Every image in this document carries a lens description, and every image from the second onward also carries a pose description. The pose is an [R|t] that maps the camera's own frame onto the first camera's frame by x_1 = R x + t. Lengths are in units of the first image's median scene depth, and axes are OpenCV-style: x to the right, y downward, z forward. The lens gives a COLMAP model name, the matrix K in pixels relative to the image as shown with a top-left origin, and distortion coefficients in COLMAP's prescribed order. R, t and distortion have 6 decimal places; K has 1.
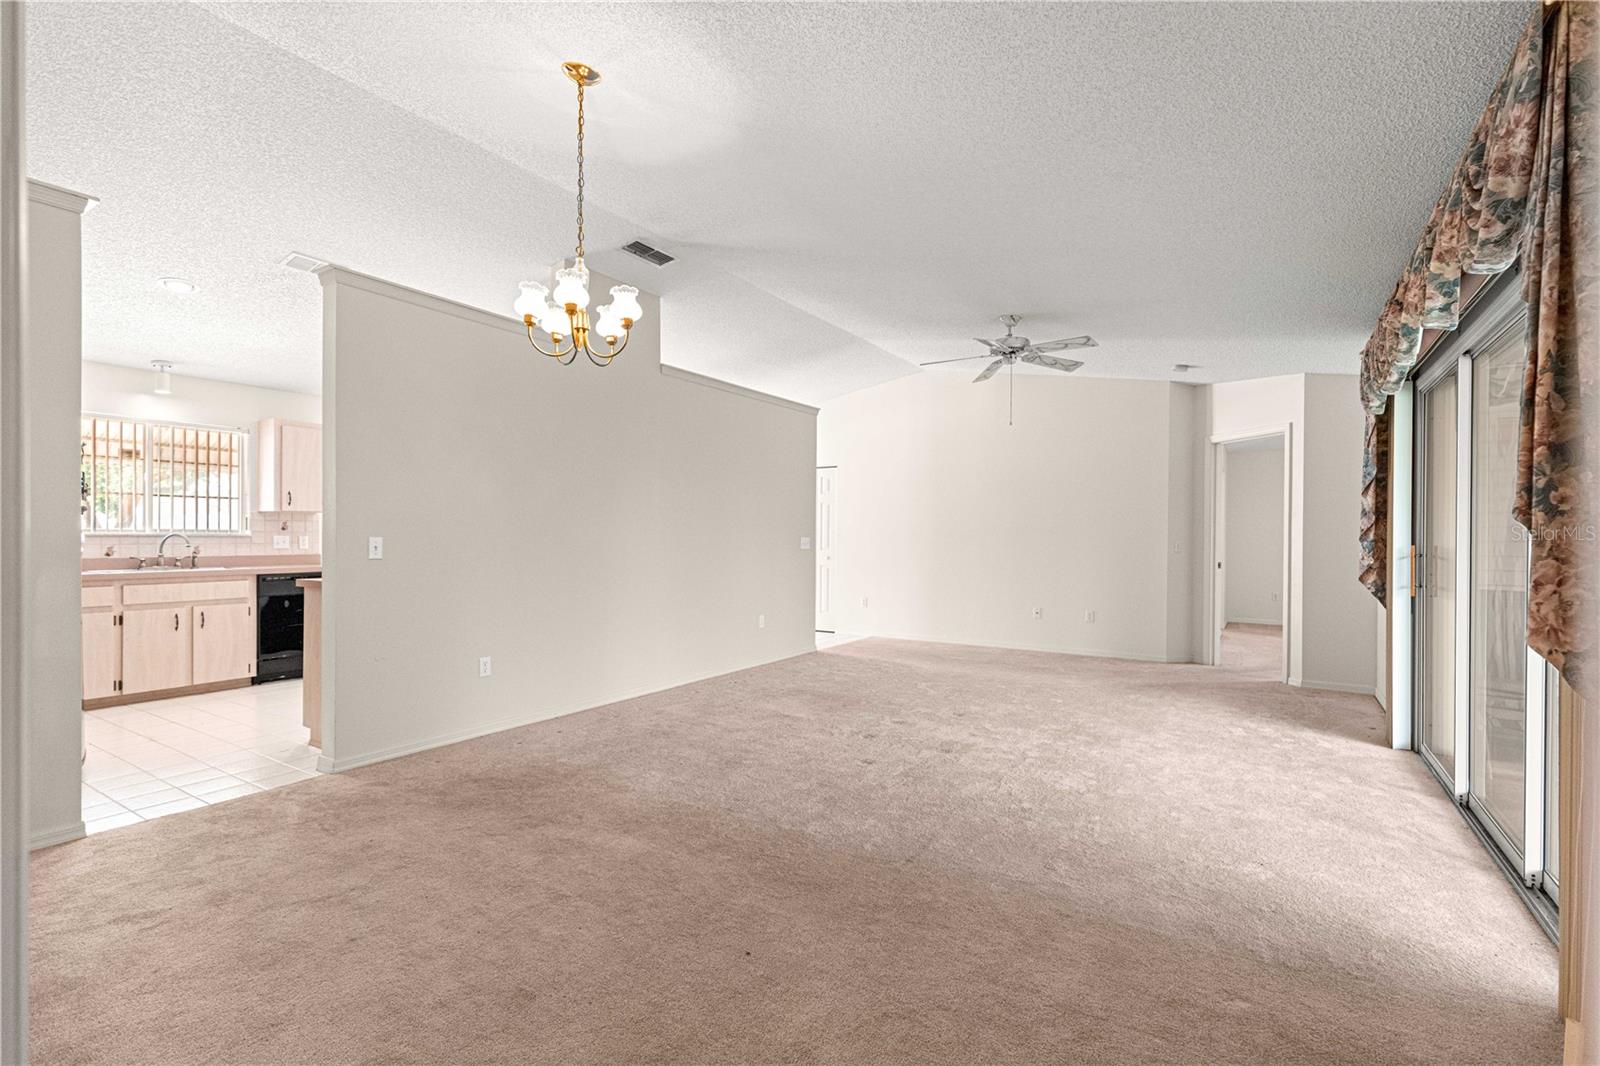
lens RADIAL K [[717.6, 0, 811.0], [0, 717.6, 536.3], [0, 0, 1]] dist [0.011504, -0.003576]
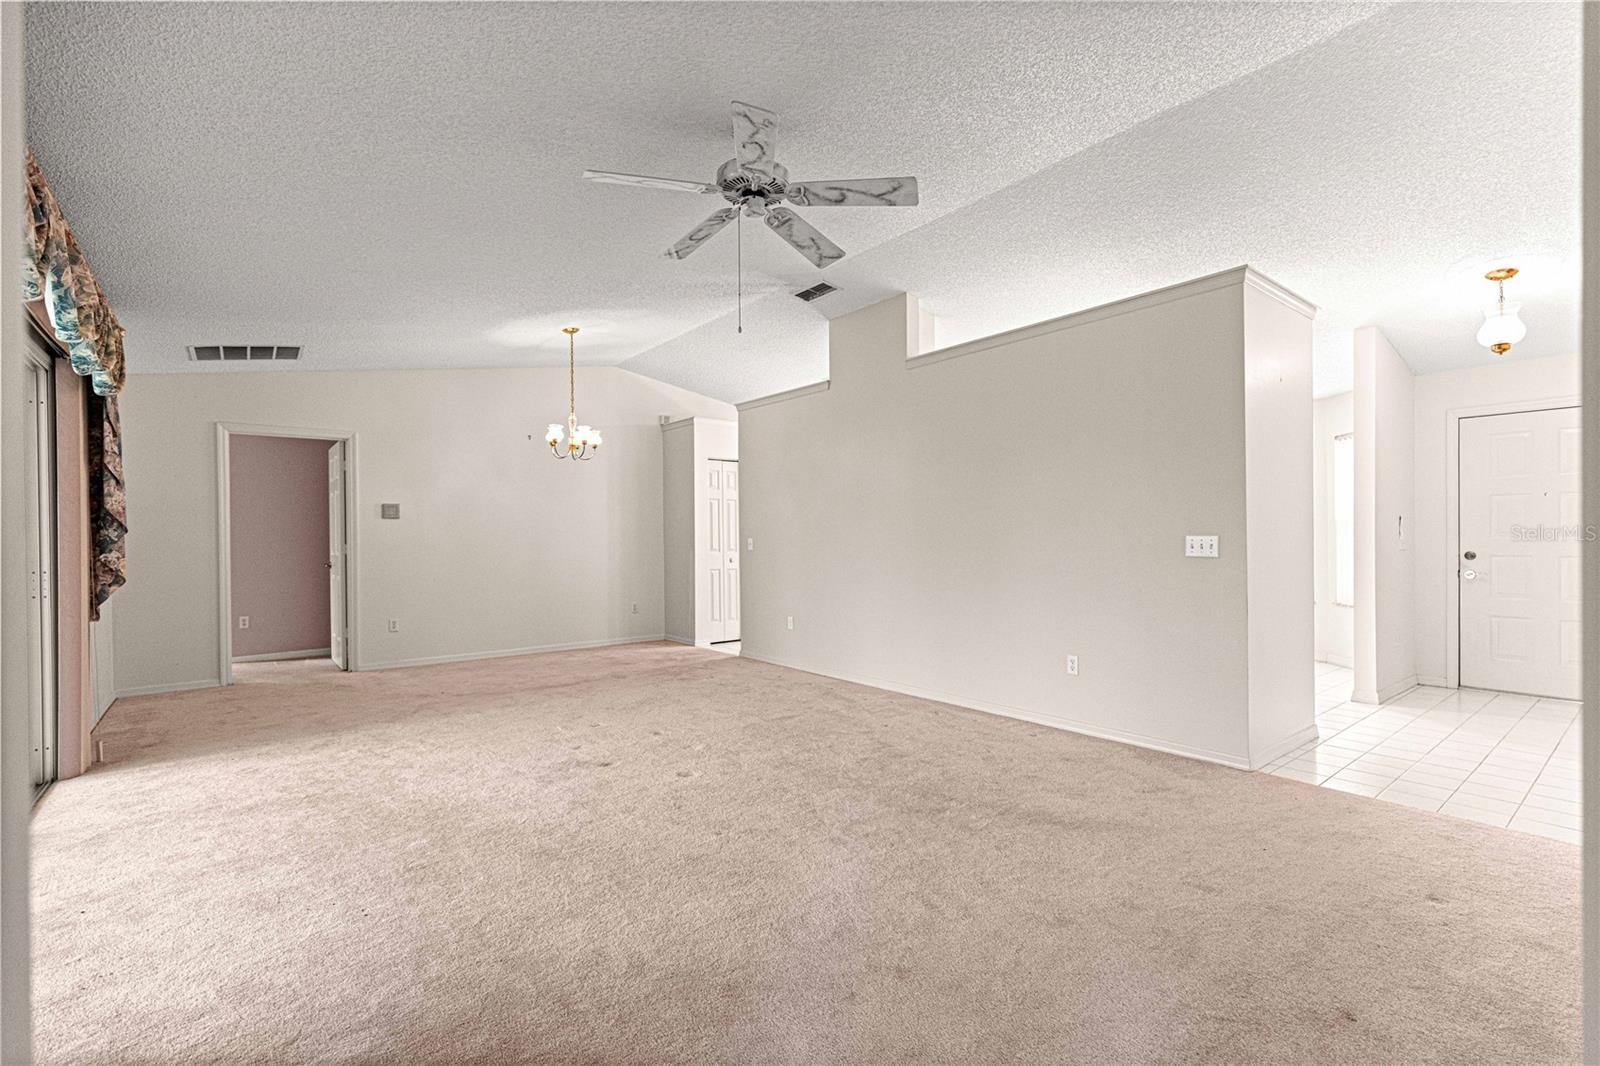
lens RADIAL K [[717.6, 0, 806.0], [0, 717.6, 532.7], [0, 0, 1]] dist [0.011504, -0.003576]
pose [[-0.301884, -0.009111, -0.953301, 0.875530], [0.005574, 0.999920, -0.011322, 0.006750], [0.953328, -0.008731, -0.301810, 1.435249]]
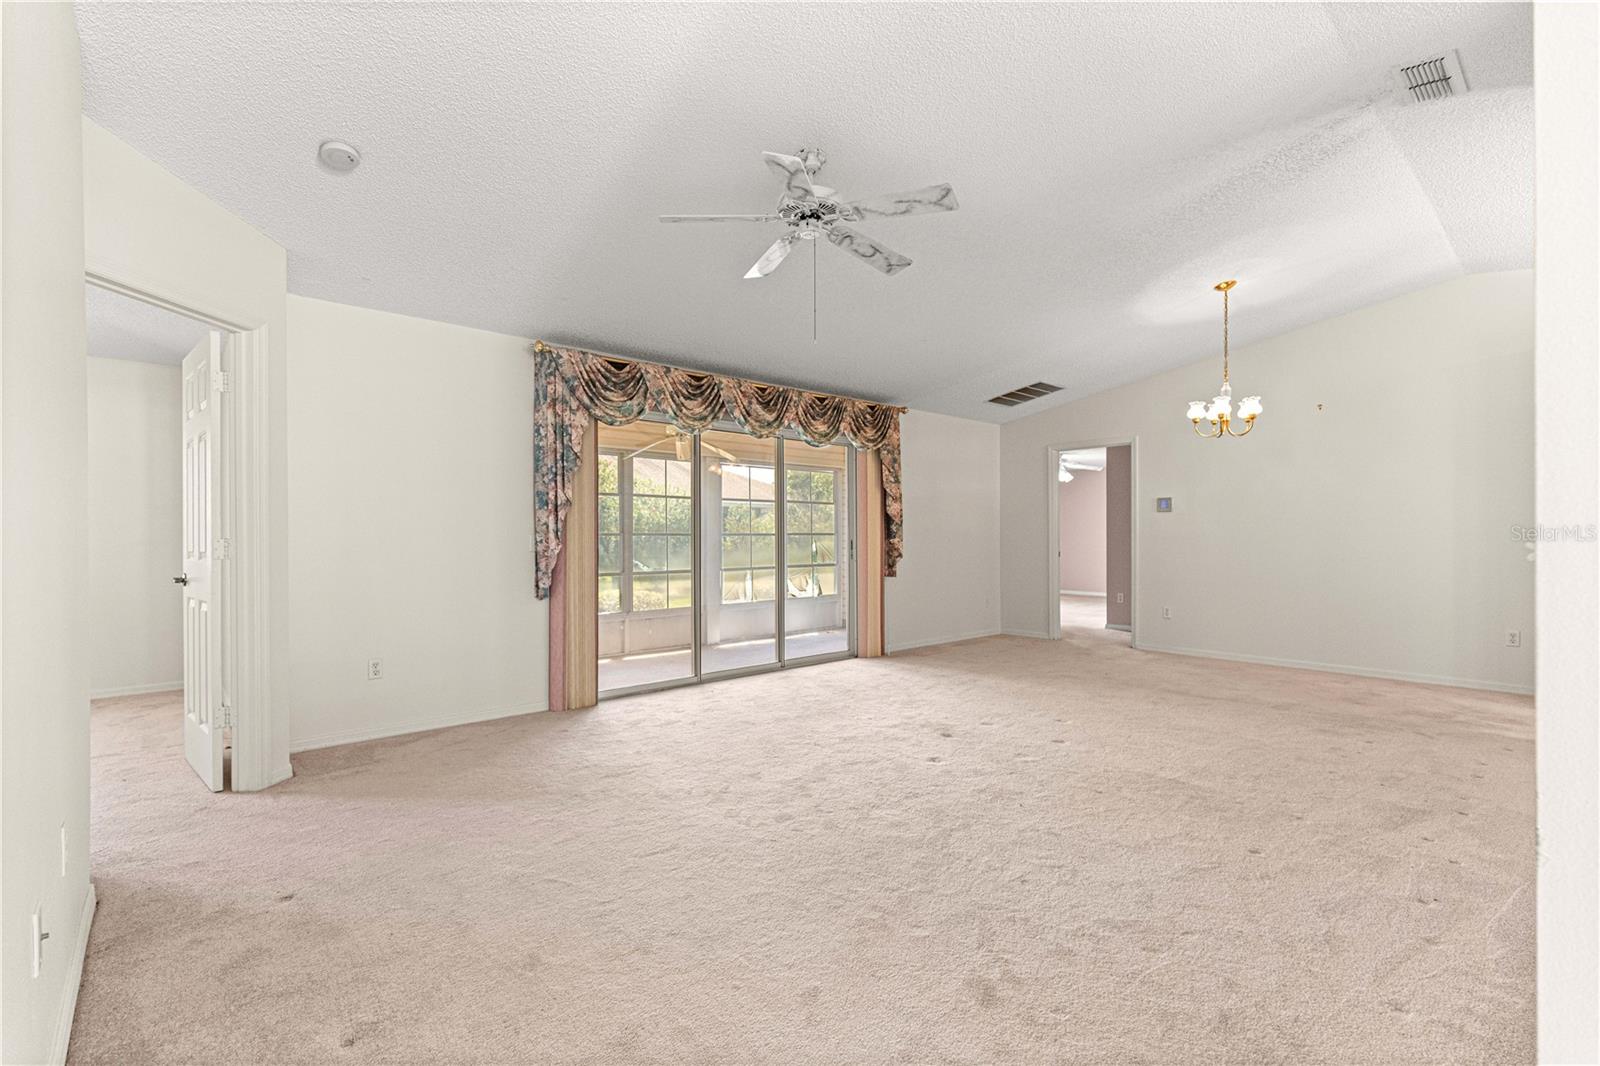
lens RADIAL K [[717.6, 0, 803.0], [0, 717.6, 537.6], [0, 0, 1]] dist [0.011504, -0.003576]
pose [[-0.967121, -0.003357, 0.254294, 0.117425], [-0.002580, 0.999991, 0.003387, 0.009743], [-0.254303, 0.002620, -0.967121, 1.878936]]
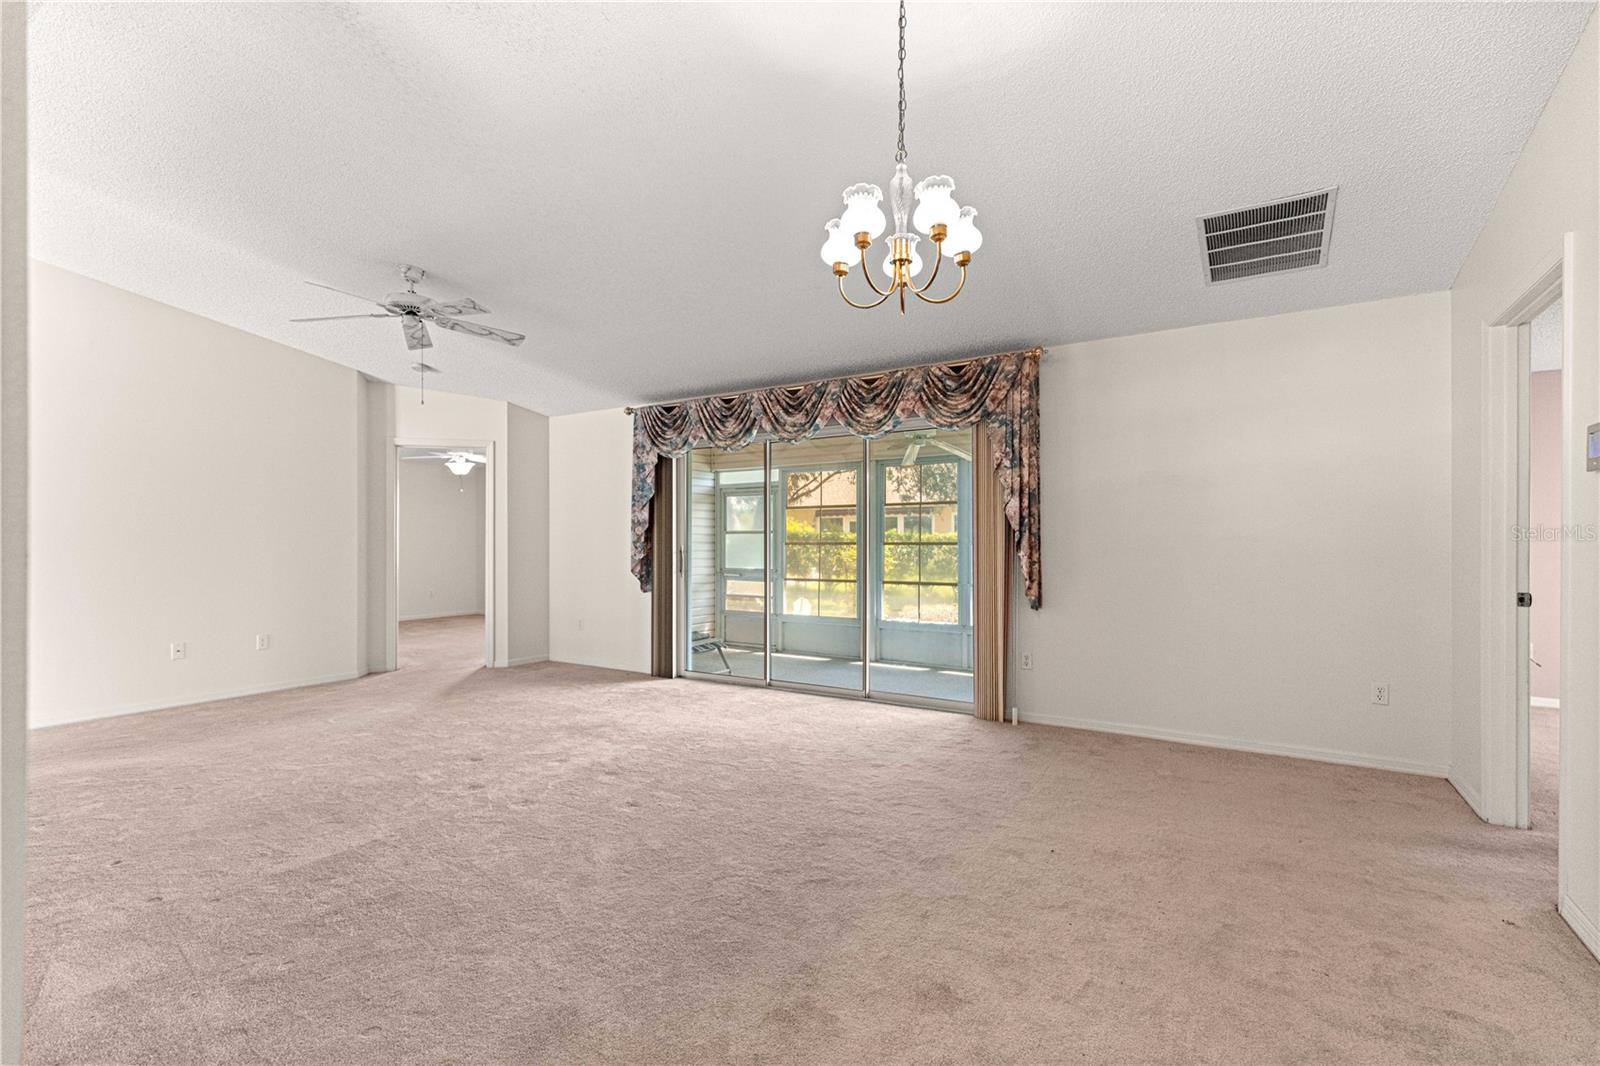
lens RADIAL K [[717.6, 0, 802.7], [0, 717.6, 542.9], [0, 0, 1]] dist [0.011504, -0.003576]
pose [[-0.021731, -0.003448, 0.999758, -0.672542], [-0.000100, 0.999994, 0.003447, 0.002024], [-0.999764, -0.000025, -0.021732, 0.714480]]
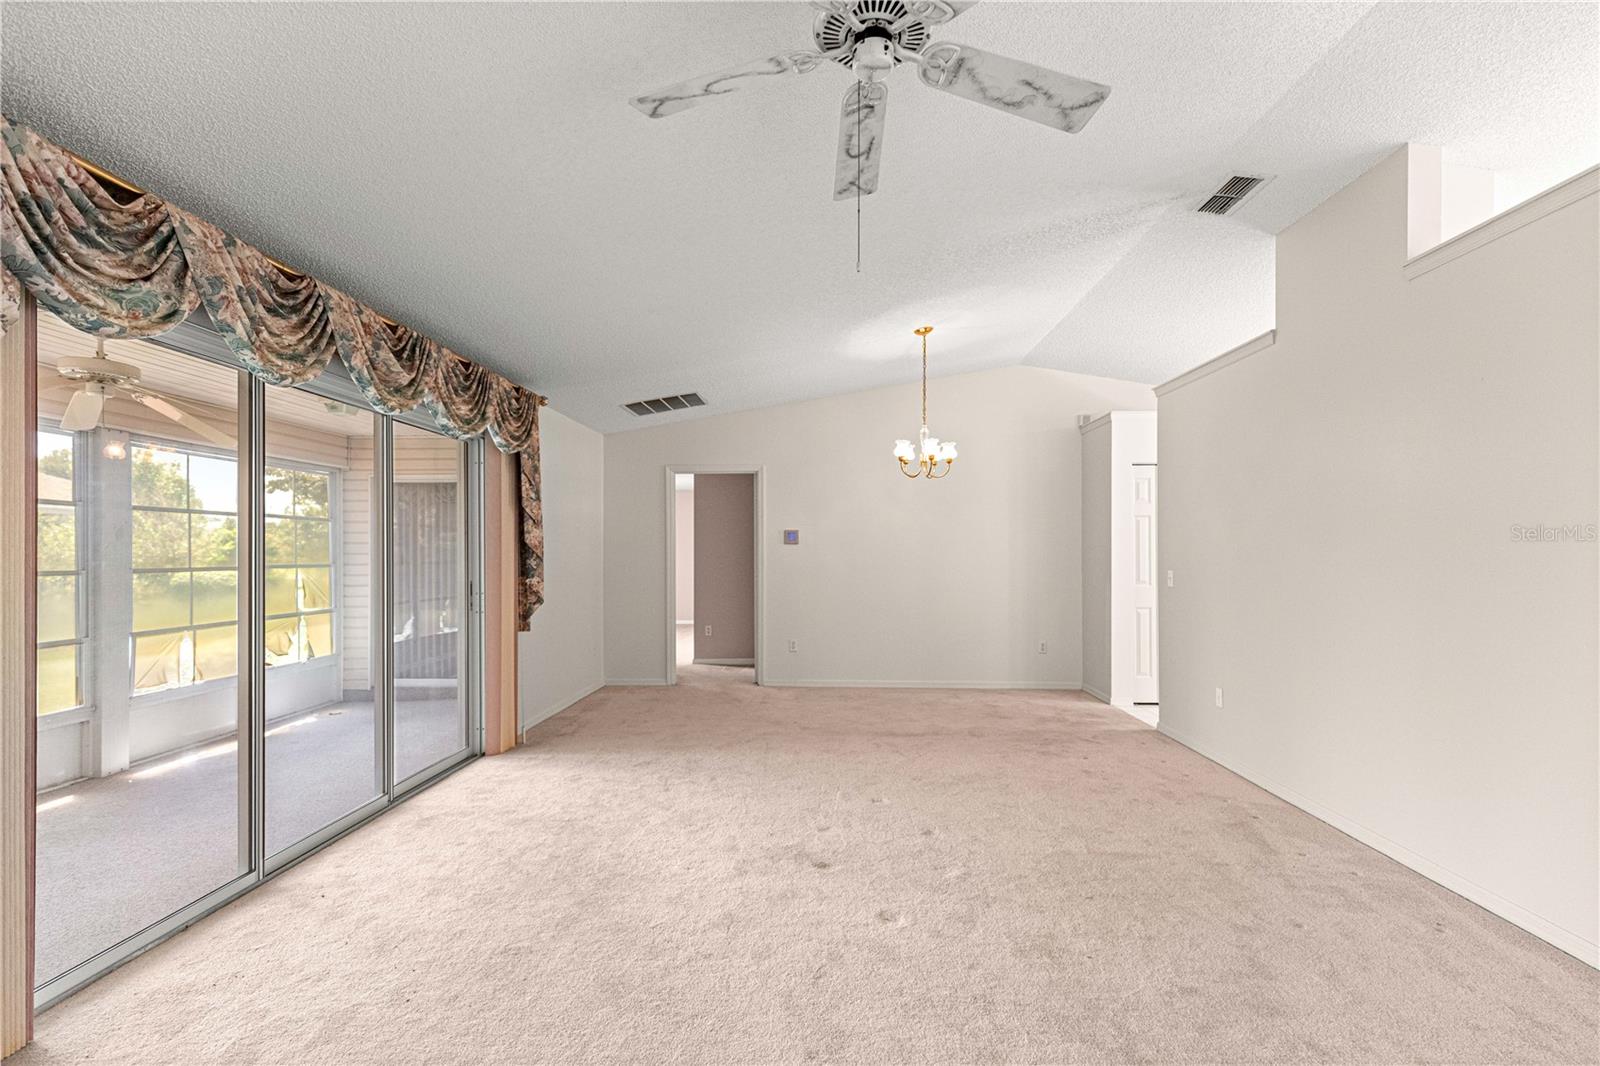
lens RADIAL K [[717.6, 0, 806.4], [0, 717.6, 552.2], [0, 0, 1]] dist [0.011504, -0.003576]
pose [[-0.853590, -0.005649, -0.520915, 0.519470], [-0.005020, 0.999984, -0.002617, -0.021255], [0.520922, 0.000382, -0.853604, 1.515473]]
